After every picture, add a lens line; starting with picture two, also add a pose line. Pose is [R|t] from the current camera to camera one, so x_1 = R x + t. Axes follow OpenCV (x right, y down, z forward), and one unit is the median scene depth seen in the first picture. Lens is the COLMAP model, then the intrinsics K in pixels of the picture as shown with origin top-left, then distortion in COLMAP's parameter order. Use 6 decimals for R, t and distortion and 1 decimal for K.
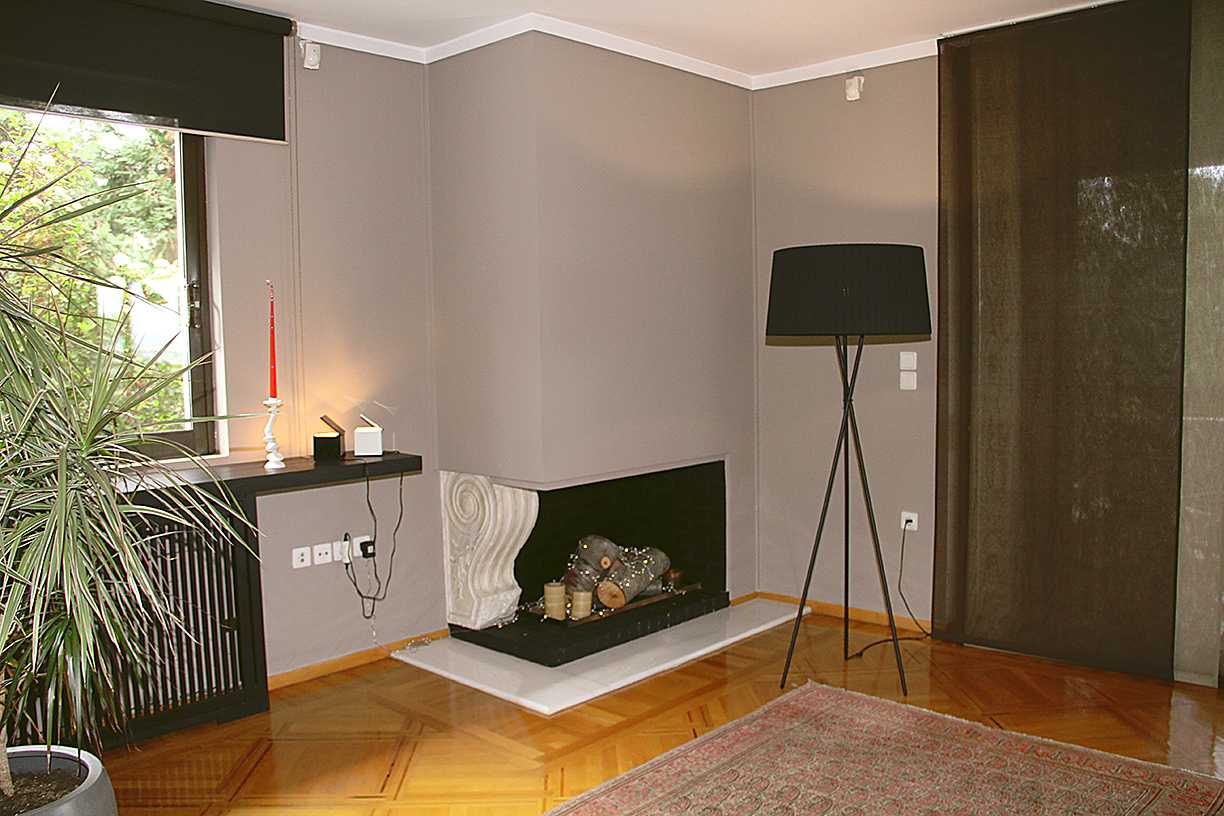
lens RADIAL K [[1025.8, 0, 612.0], [0, 1025.8, 408.0], [0, 0, 1]] dist [-0.175762, 0.147320]
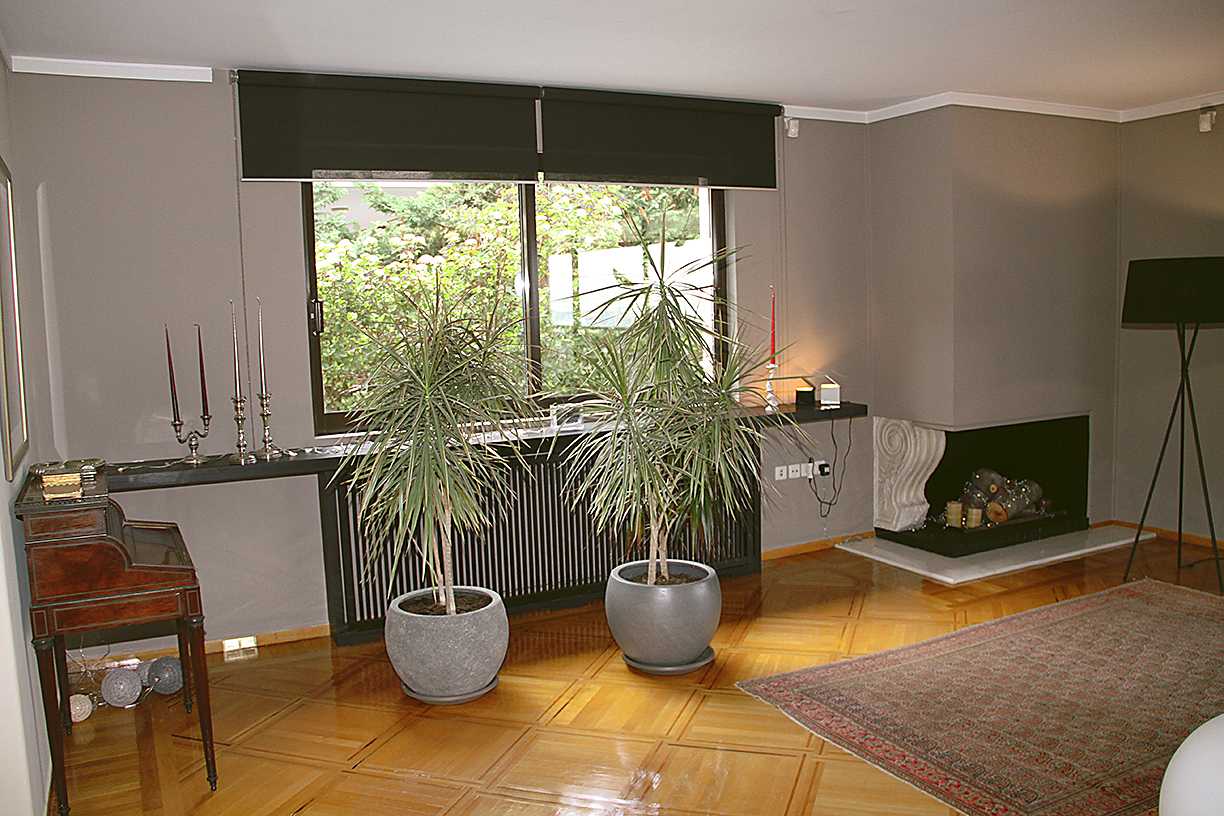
lens RADIAL K [[1043.2, 0, 613.2], [0, 1043.2, 444.6], [0, 0, 1]] dist [-0.164685, 0.123660]
pose [[0.942139, 0.031486, -0.333740, -0.033537], [-0.007087, 0.997227, 0.074076, -0.002500], [0.335147, -0.067425, 0.939750, -0.472227]]
